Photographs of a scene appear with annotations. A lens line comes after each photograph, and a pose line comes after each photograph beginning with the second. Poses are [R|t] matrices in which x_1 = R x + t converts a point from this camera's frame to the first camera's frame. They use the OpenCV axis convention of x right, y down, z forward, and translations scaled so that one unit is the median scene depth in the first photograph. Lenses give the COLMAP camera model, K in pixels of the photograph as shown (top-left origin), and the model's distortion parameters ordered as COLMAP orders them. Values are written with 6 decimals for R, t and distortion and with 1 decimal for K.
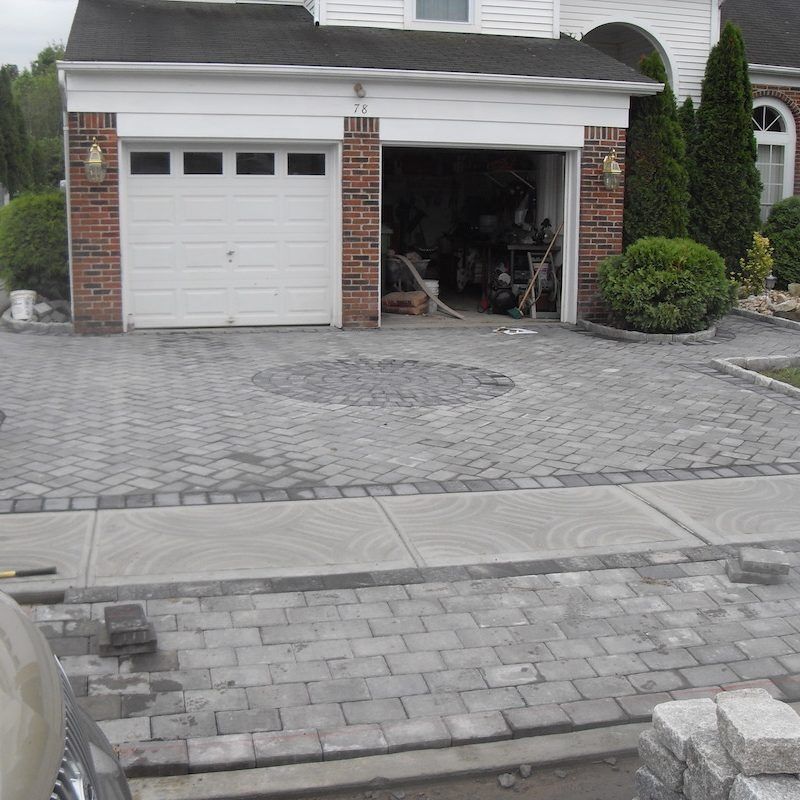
lens RADIAL K [[1110.1, 0, 399.9], [0, 1110.1, 400.0], [0, 0, 1]] dist [-0.126930, 0.000000]
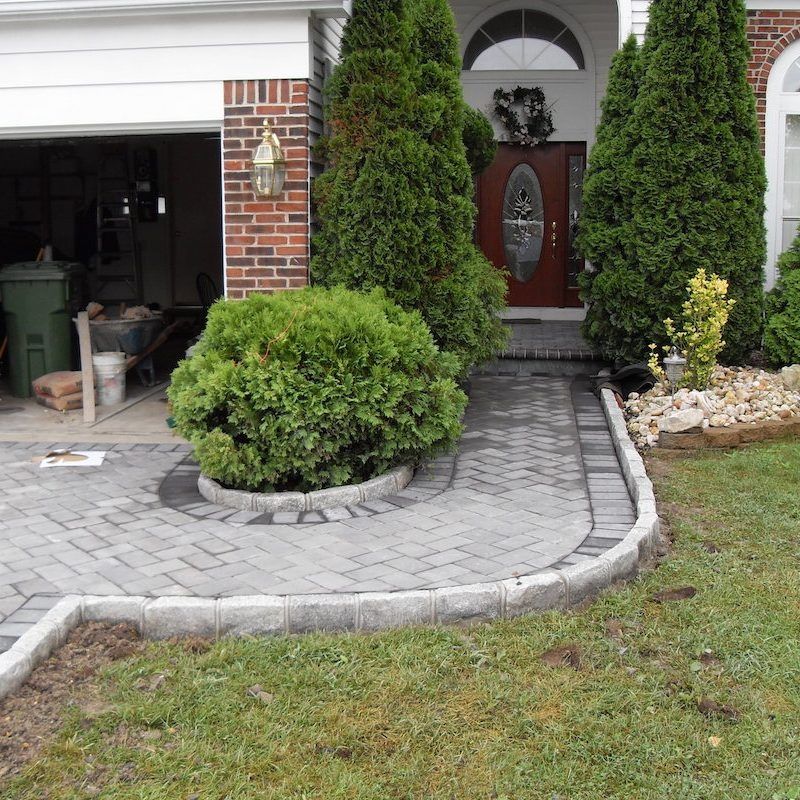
lens RADIAL K [[1110.1, 0, 400.2], [0, 1110.1, 399.9], [0, 0, 1]] dist [-0.126930, 0.000000]
pose [[0.940800, 0.037934, -0.336832, 0.428698], [-0.044576, 0.998934, -0.012005, -0.089455], [0.336017, 0.026309, 0.941488, 0.519486]]
